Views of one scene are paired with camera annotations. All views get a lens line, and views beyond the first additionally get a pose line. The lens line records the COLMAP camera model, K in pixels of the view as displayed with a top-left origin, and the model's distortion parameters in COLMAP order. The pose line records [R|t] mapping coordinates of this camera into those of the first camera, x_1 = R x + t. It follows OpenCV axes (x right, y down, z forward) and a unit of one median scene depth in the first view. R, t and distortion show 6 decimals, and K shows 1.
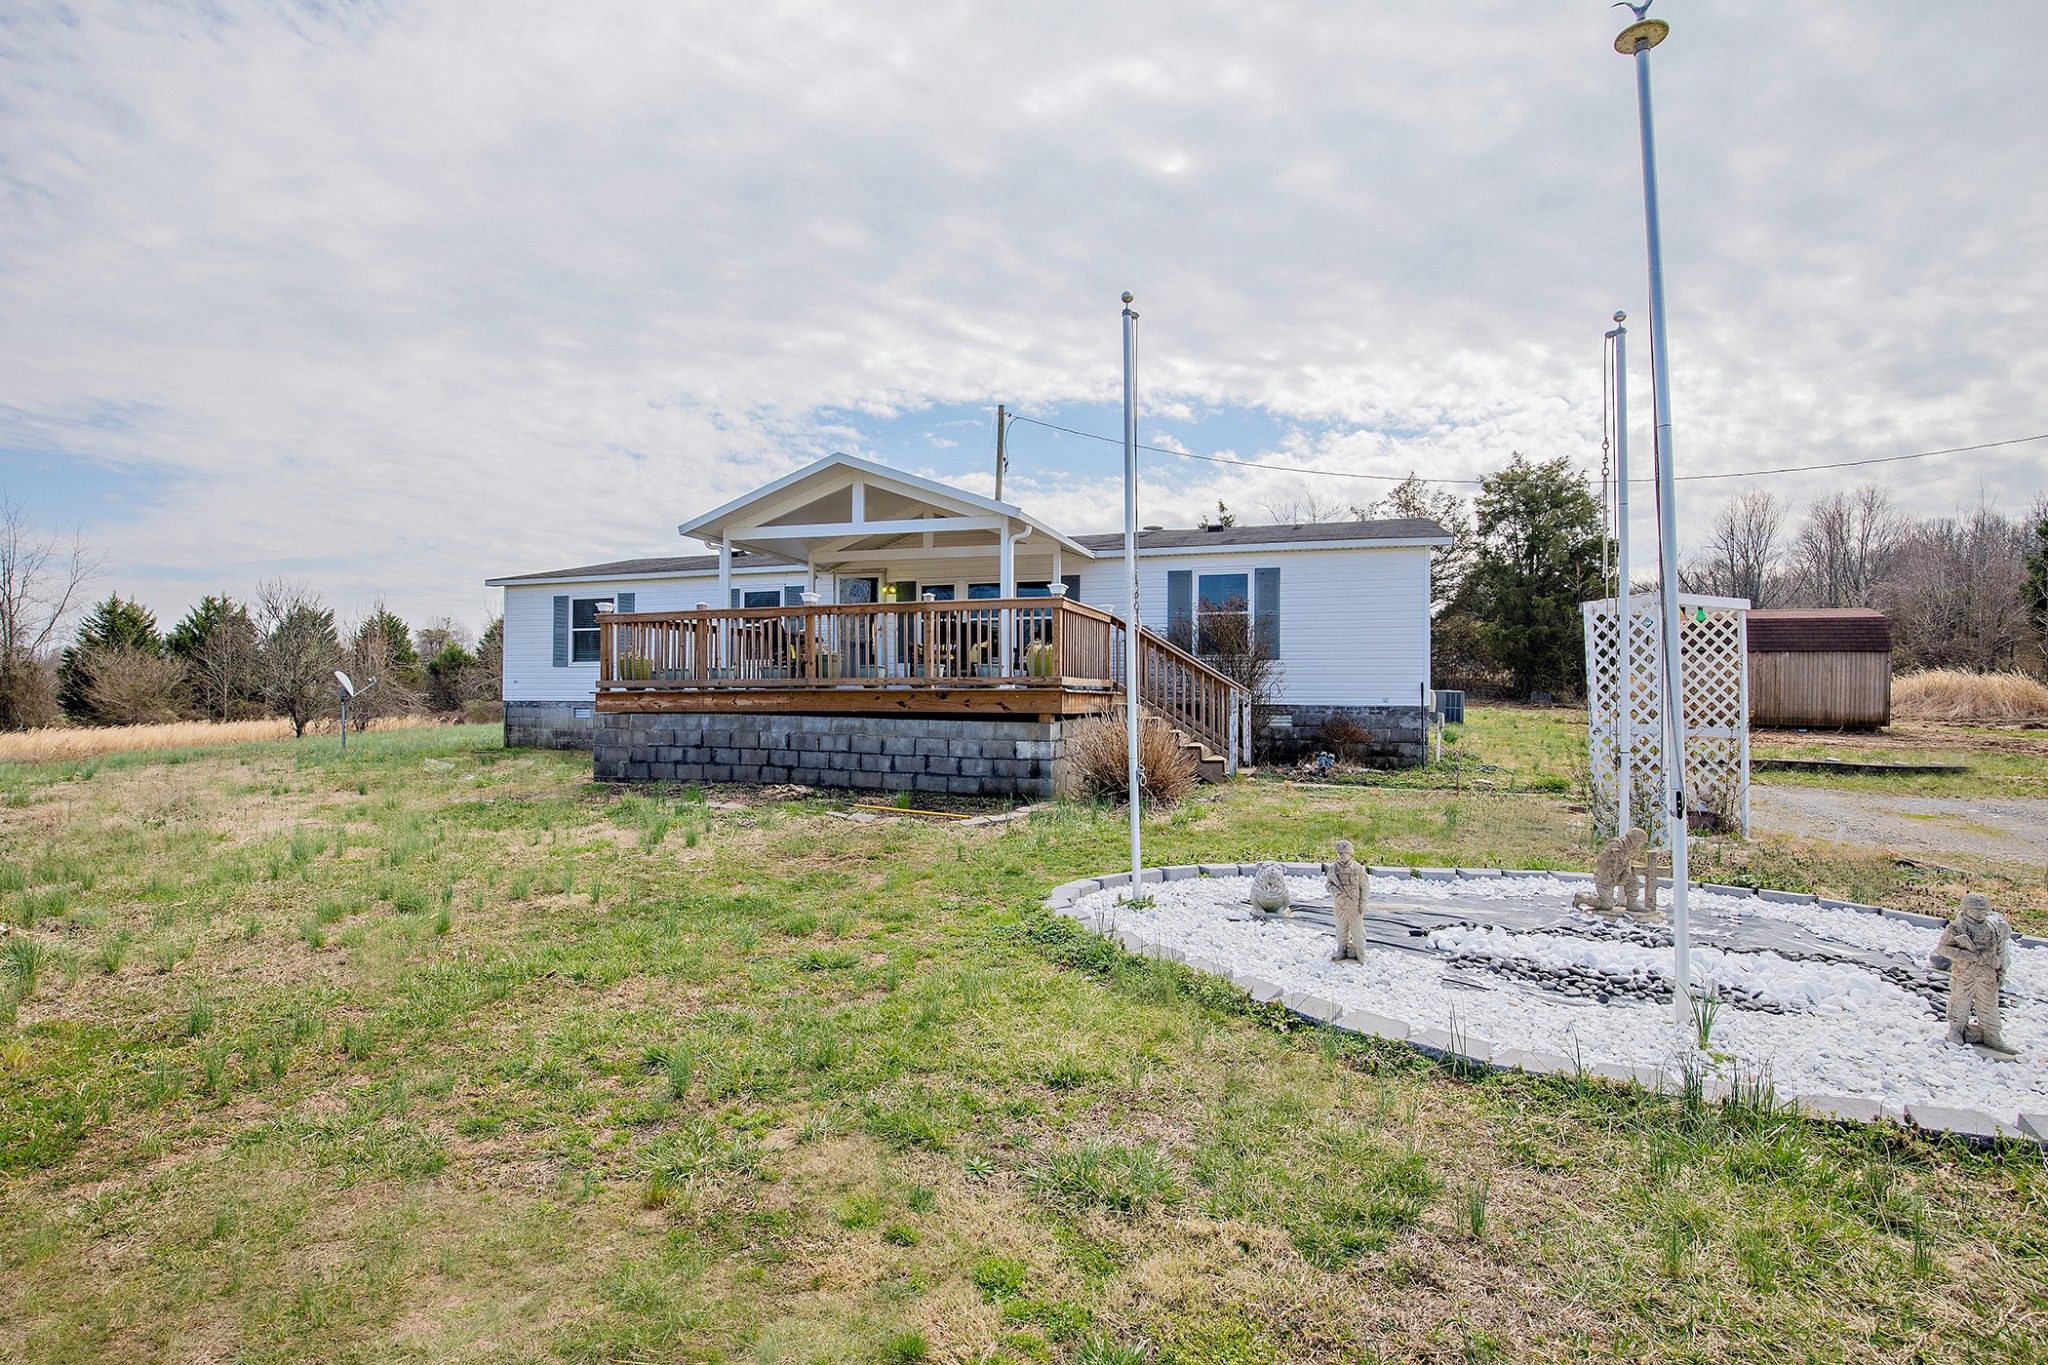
lens RADIAL K [[1037.8, 0, 887.0], [0, 1037.8, 688.9], [0, 0, 1]] dist [-0.005014, 0.000052]
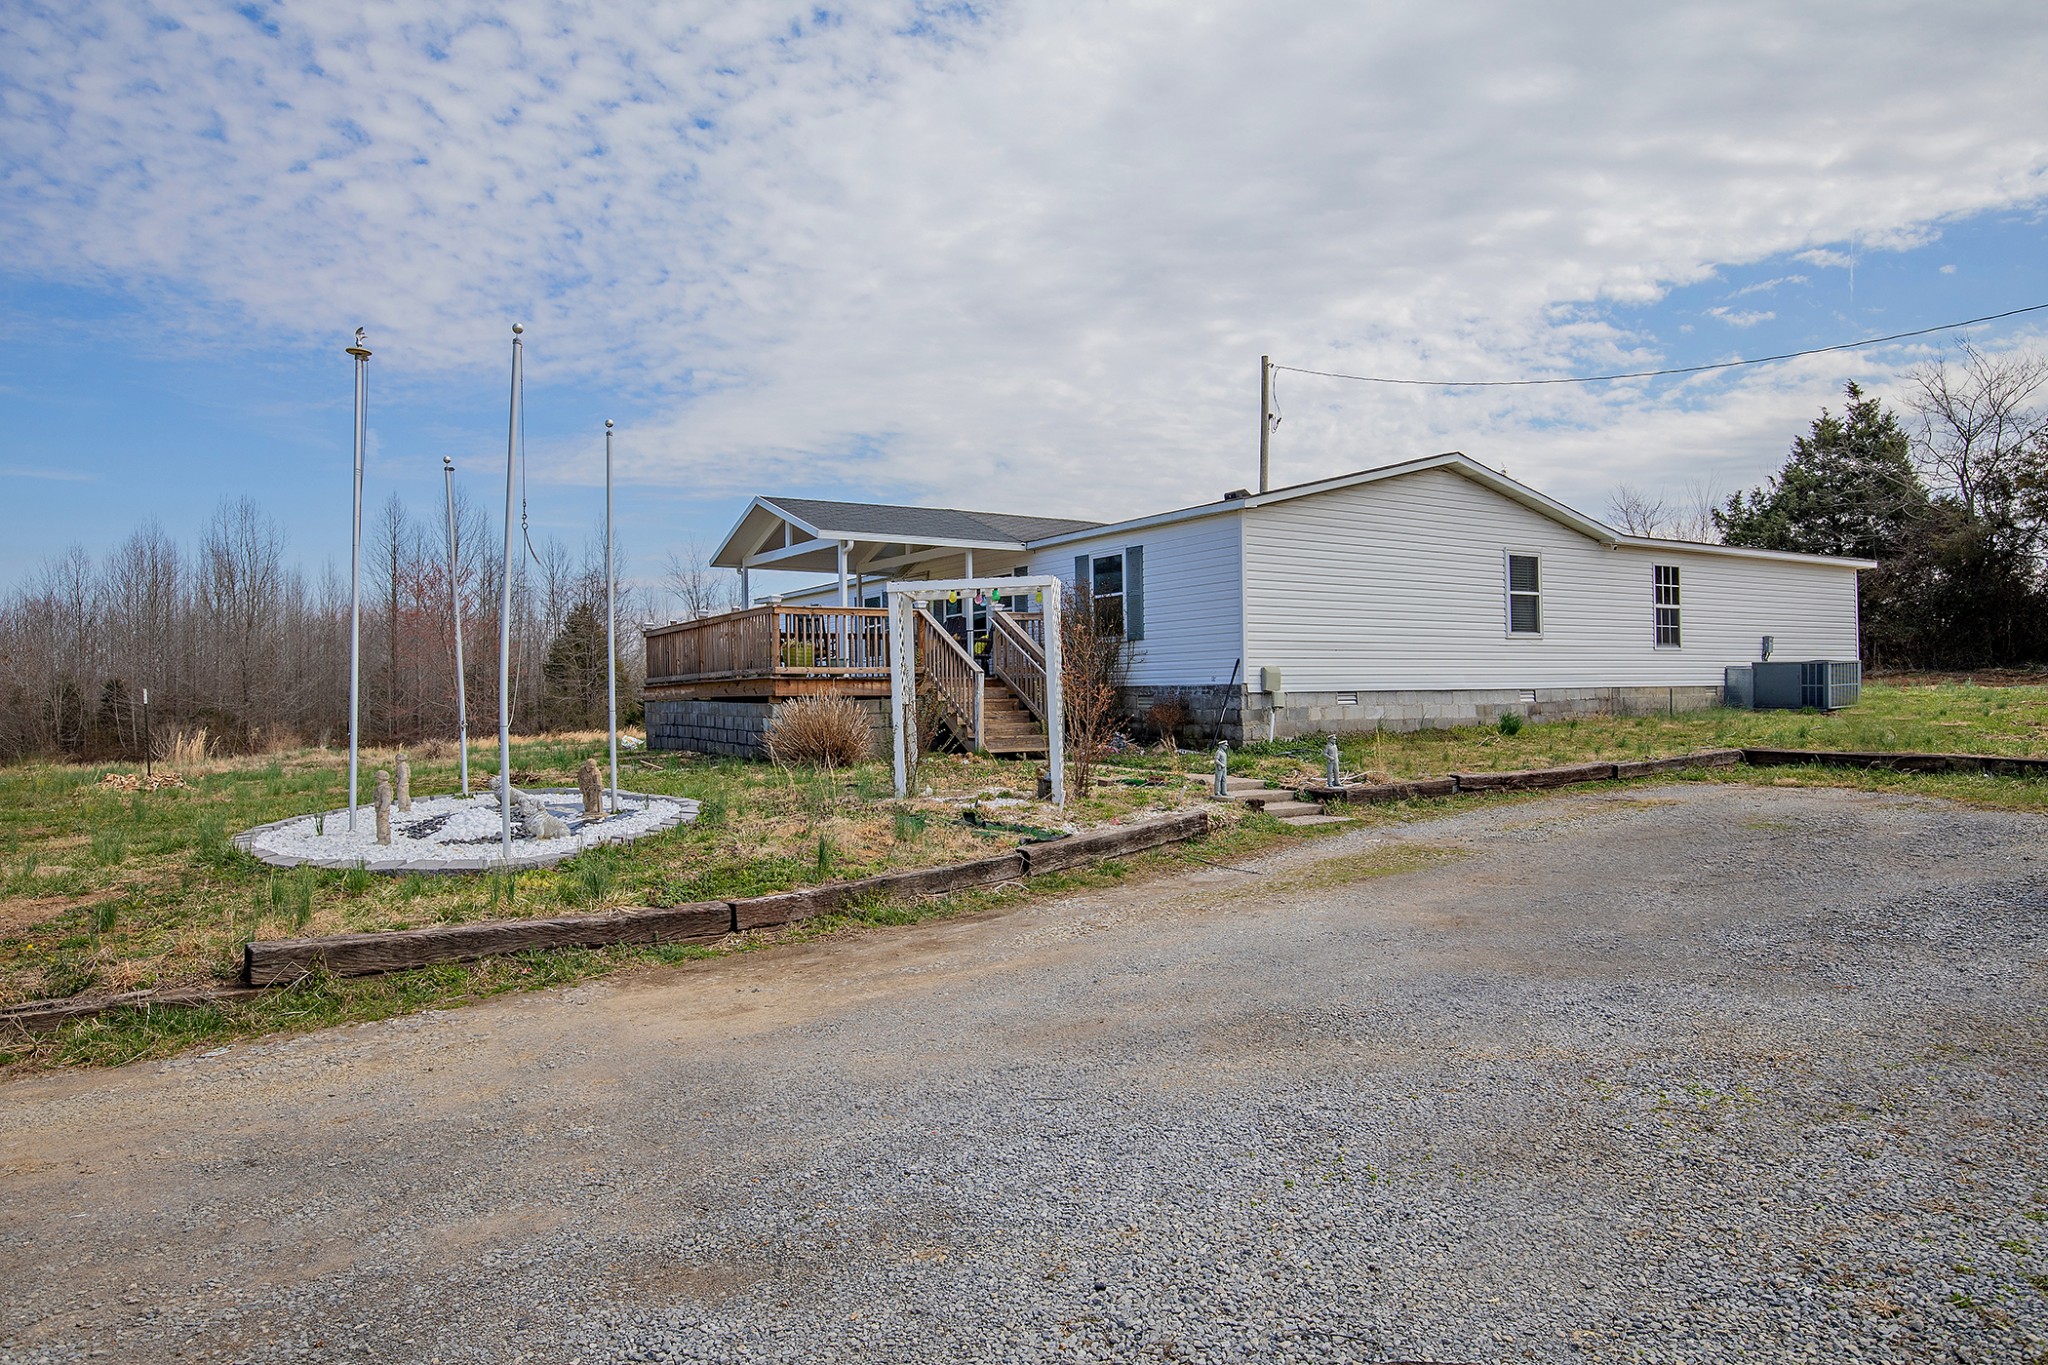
lens RADIAL K [[1320.7, 0, 1024.0], [0, 1320.7, 682.5], [0, 0, 1]] dist [0.028822, -0.001758]
pose [[0.775870, -0.019783, -0.630583, 0.260320], [0.020834, 0.999767, -0.005731, 0.004225], [0.630549, -0.008691, 0.776101, -0.008157]]
